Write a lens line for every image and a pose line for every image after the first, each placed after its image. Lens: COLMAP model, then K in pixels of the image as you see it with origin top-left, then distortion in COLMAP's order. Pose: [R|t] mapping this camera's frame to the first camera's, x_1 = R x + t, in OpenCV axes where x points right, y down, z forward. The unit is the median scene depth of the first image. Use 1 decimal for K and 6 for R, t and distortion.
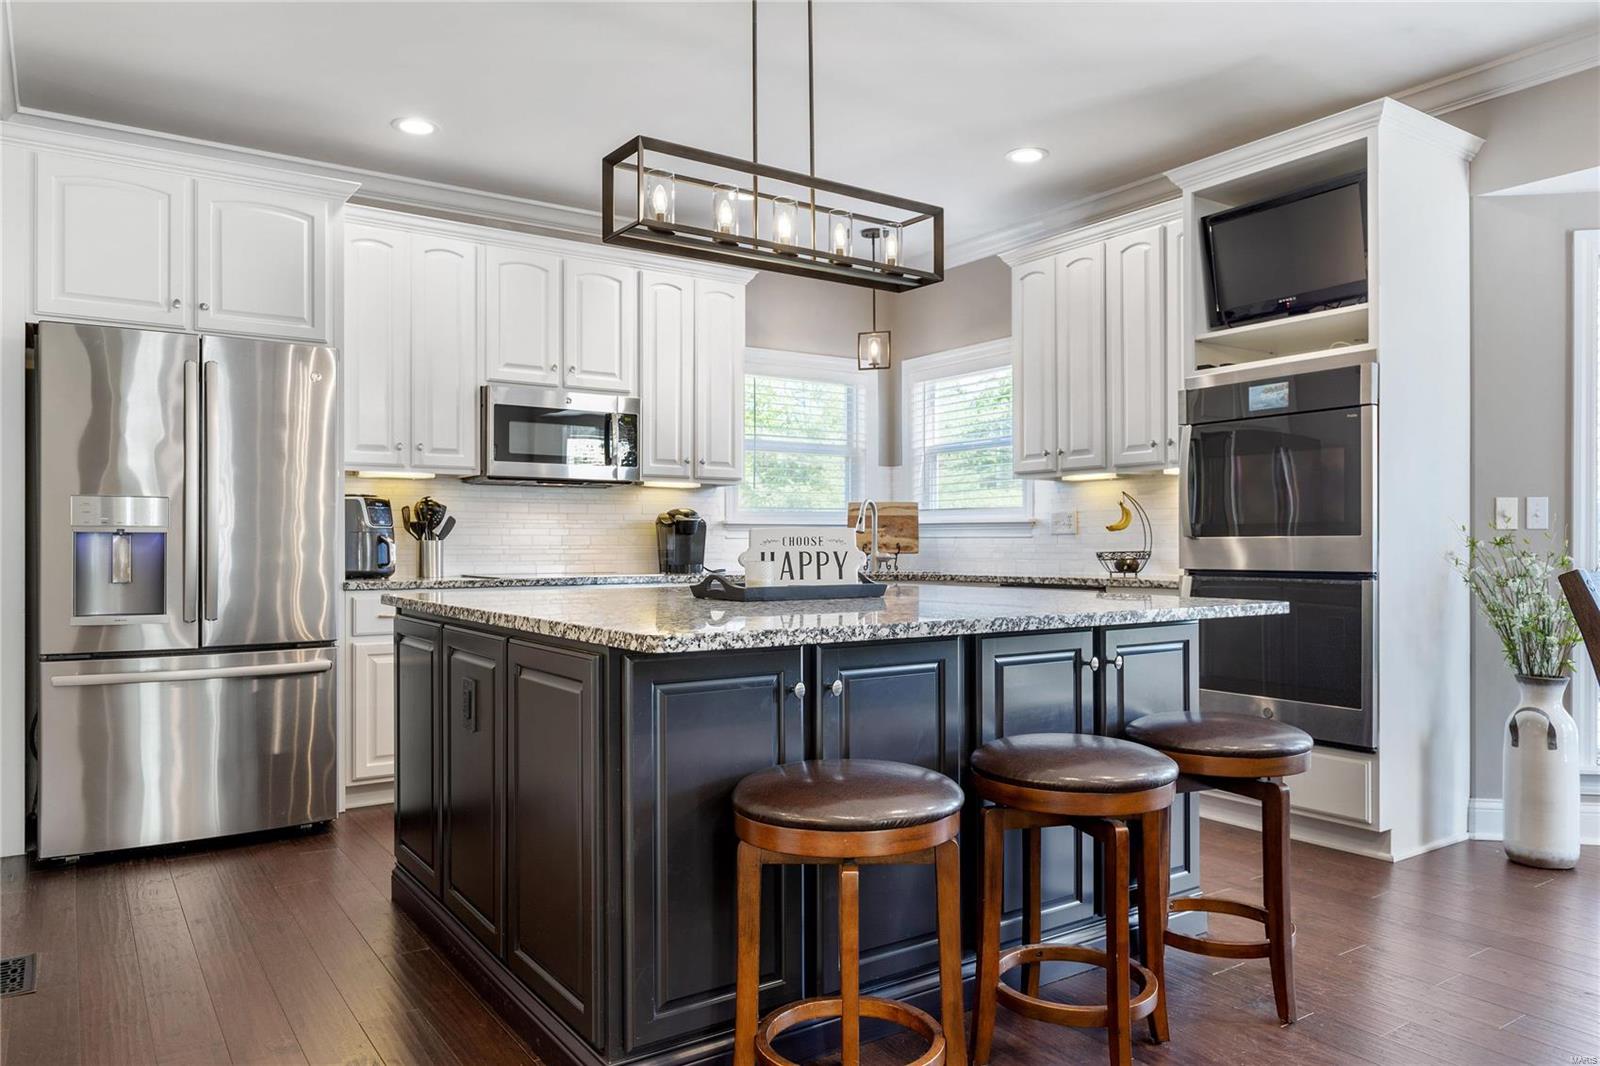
lens RADIAL K [[1091.2, 0, 798.7], [0, 1091.2, 546.9], [0, 0, 1]] dist [-0.004459, 0.000925]
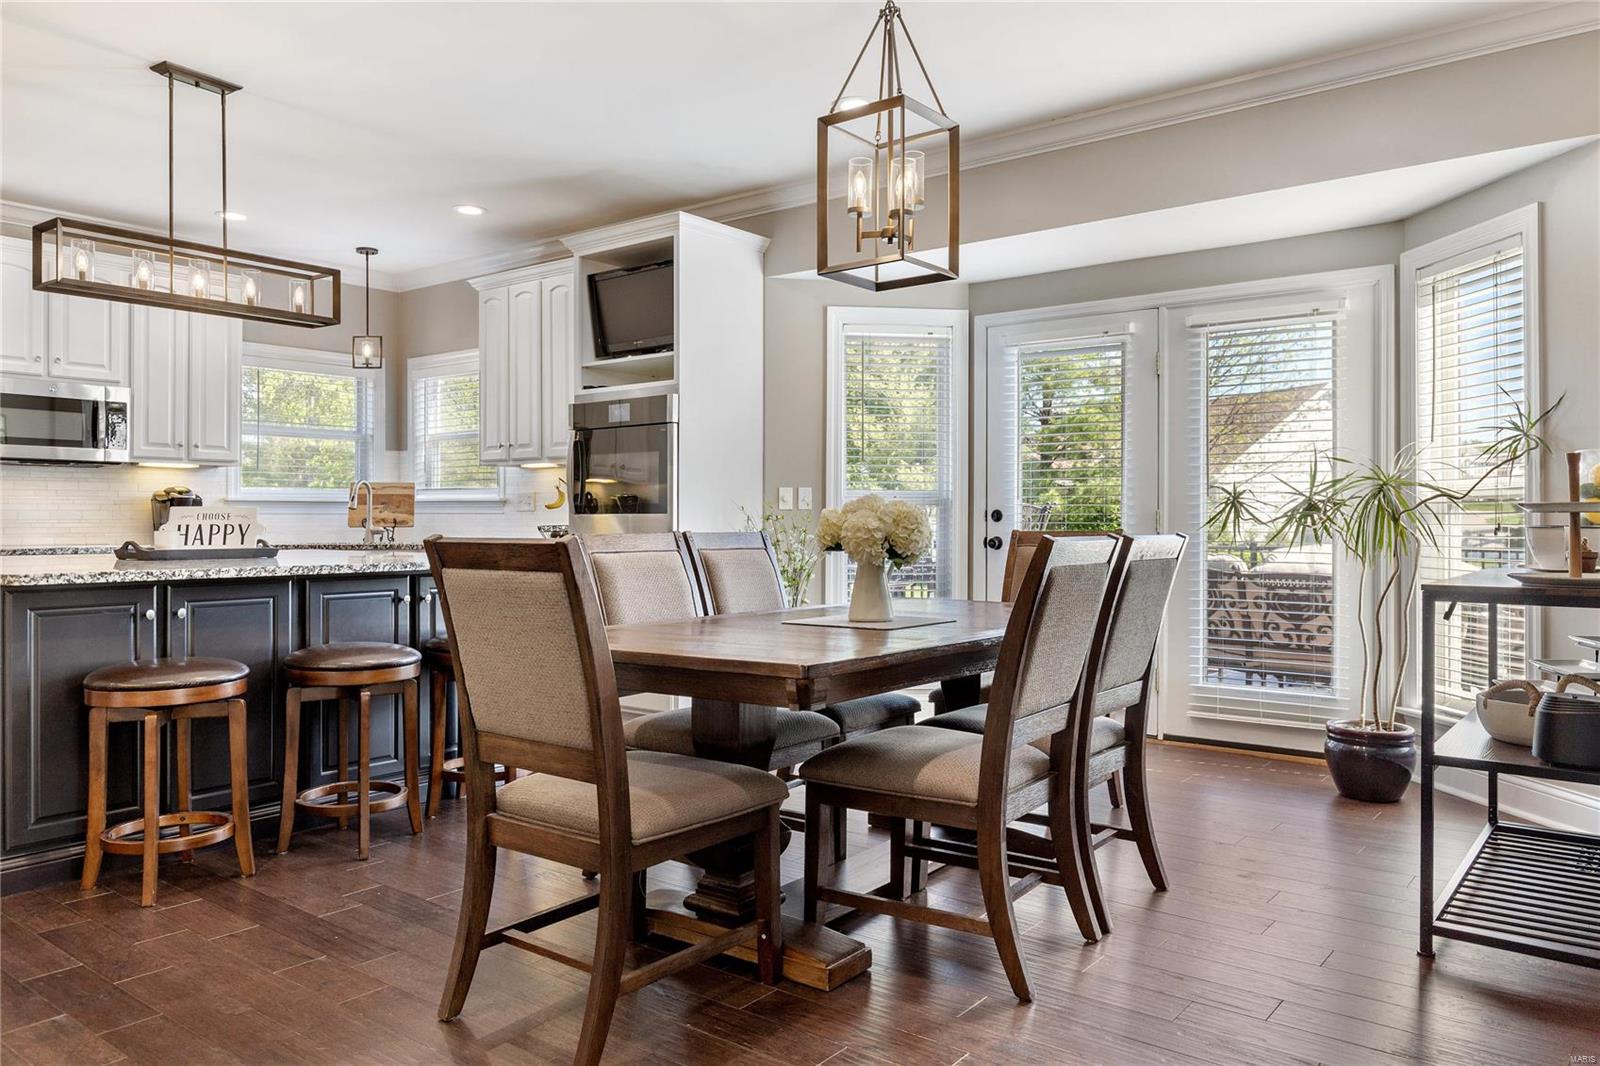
lens RADIAL K [[1129.2, 0, 812.3], [0, 1129.2, 521.0], [0, 0, 1]] dist [-0.004143, -0.003707]
pose [[0.949380, 0.001663, 0.314126, 0.191074], [-0.001249, 0.999998, -0.001519, 0.001212], [-0.314128, 0.001050, 0.949380, -0.388700]]
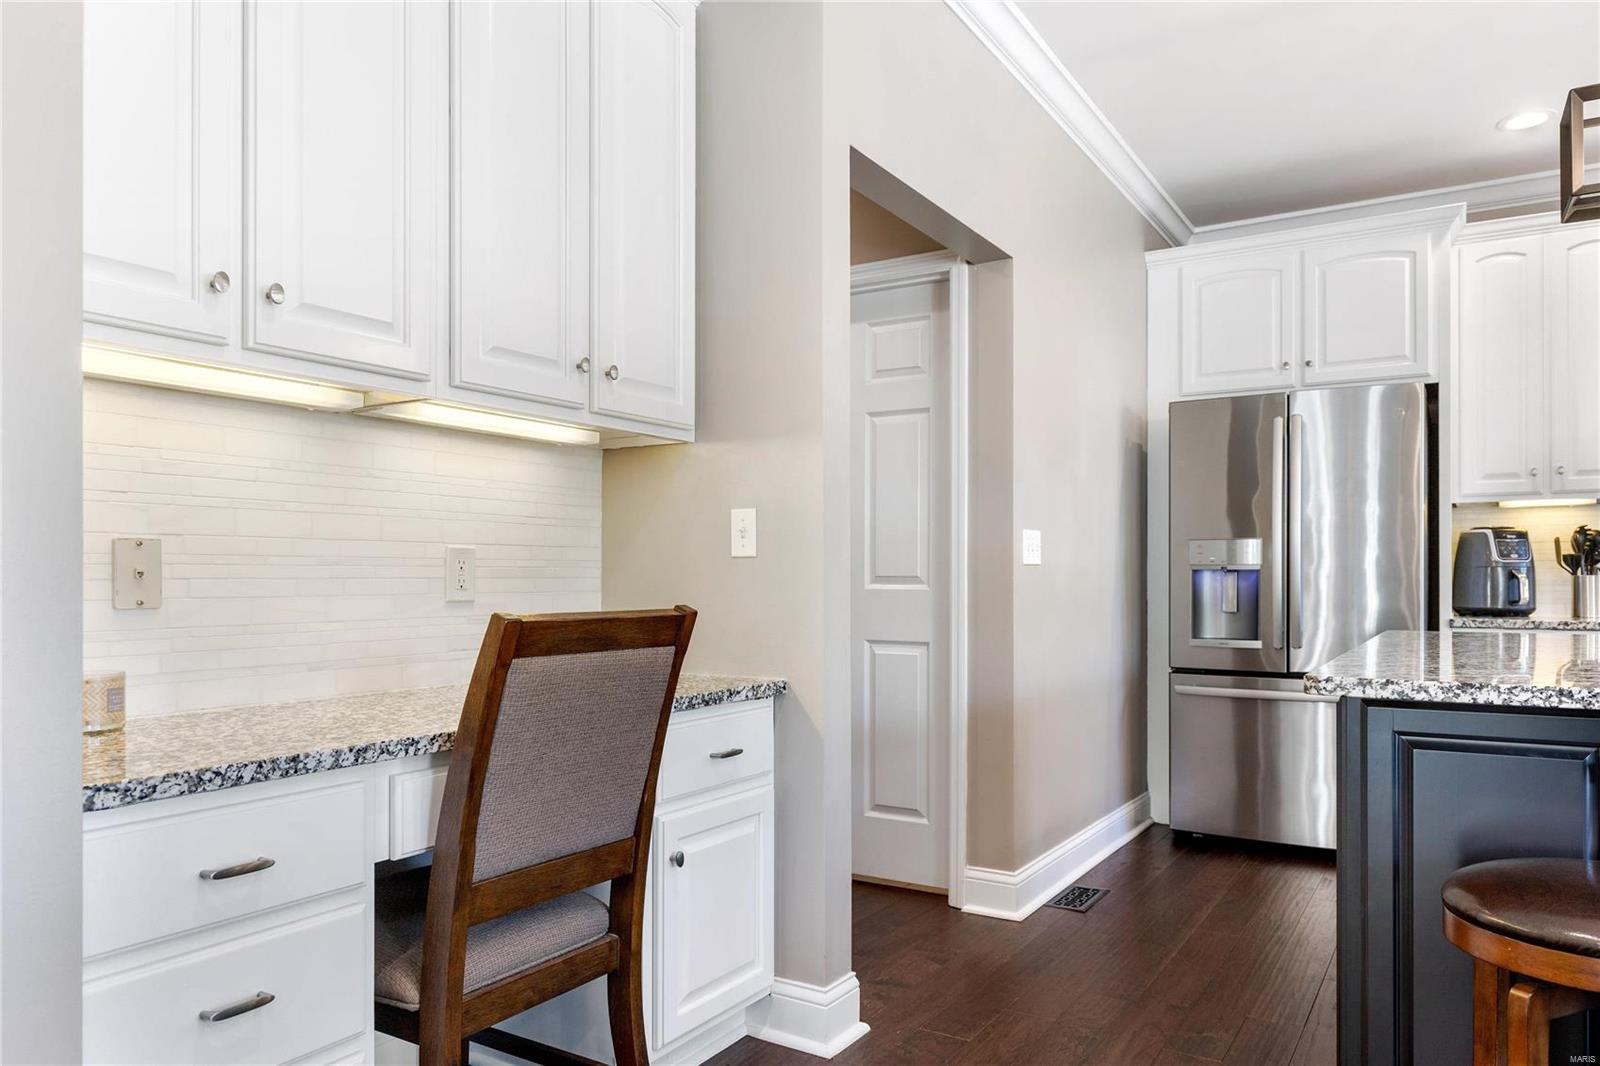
lens RADIAL K [[1089.8, 0, 798.7], [0, 1089.8, 577.6], [0, 0, 1]] dist [0.000945, -0.000125]
pose [[0.404384, -0.000263, -0.914589, 0.234050], [-0.002254, 0.999997, -0.001284, -0.001691], [0.914587, 0.002581, 0.404382, 0.077741]]
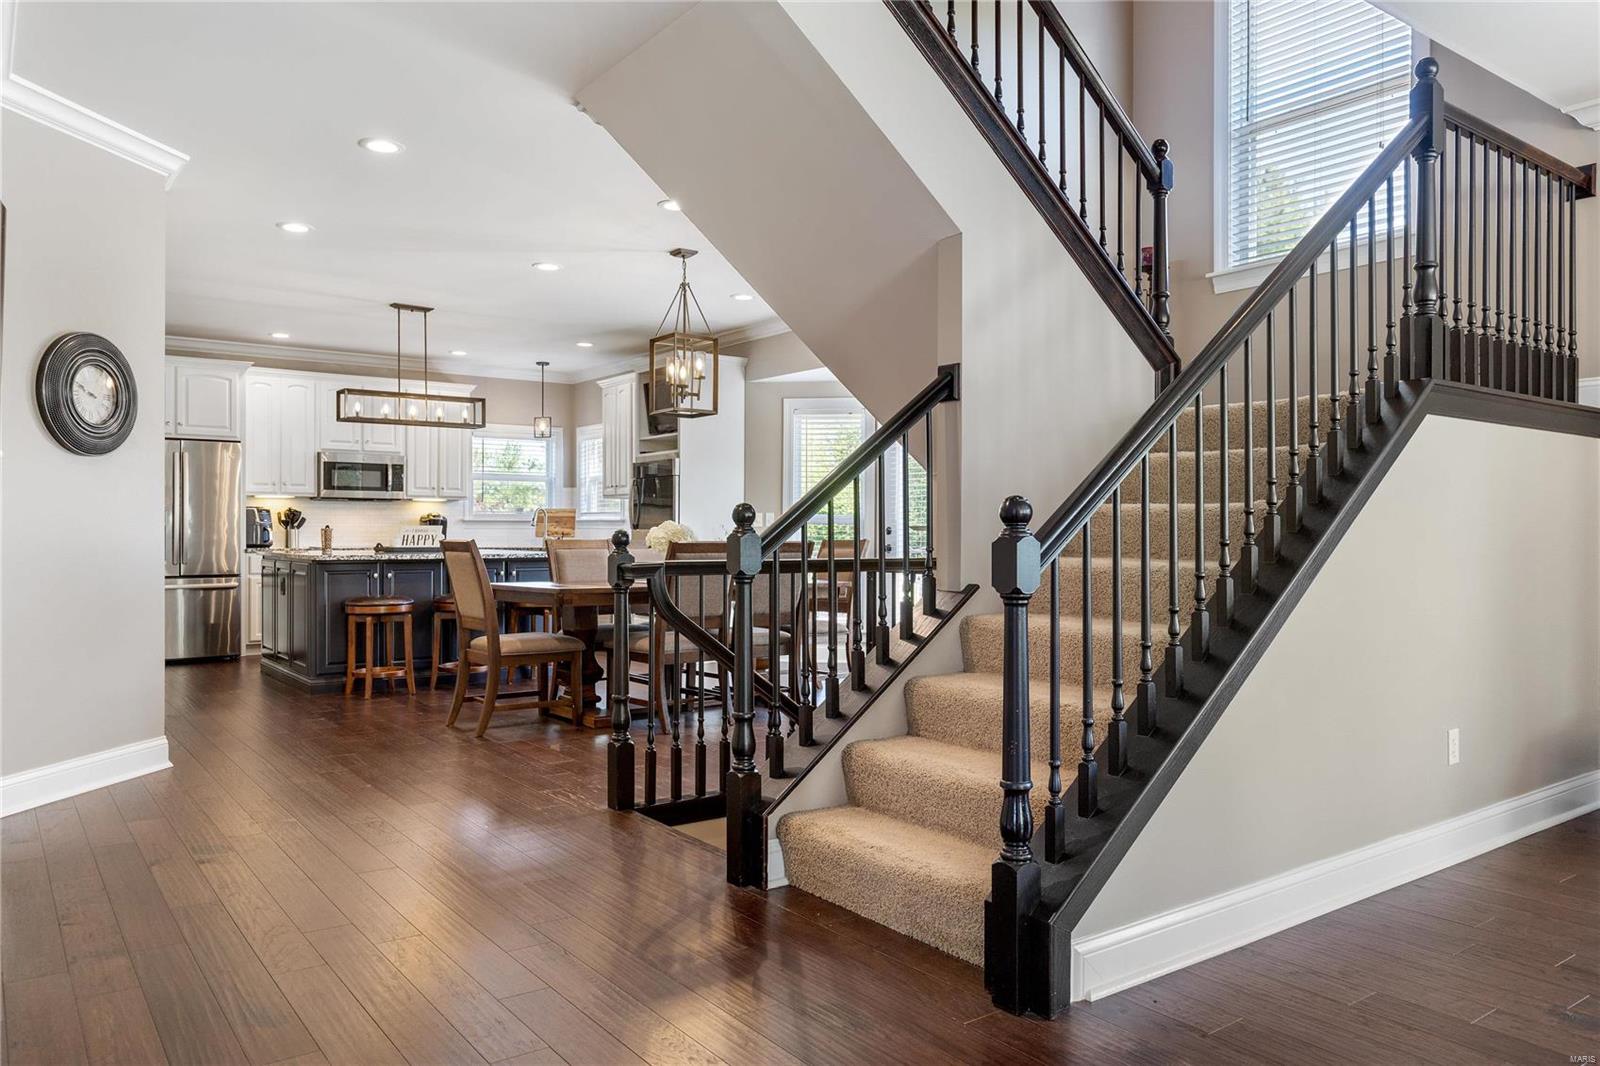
lens RADIAL K [[1106.8, 0, 800.0], [0, 1106.8, 533.0], [0, 0, 1]] dist [0.005459, 0.001542]
pose [[0.999060, 0.003944, 0.043169, 0.571703], [-0.003856, 0.999990, -0.002129, 0.001907], [-0.043177, 0.001961, 0.999065, -1.209288]]
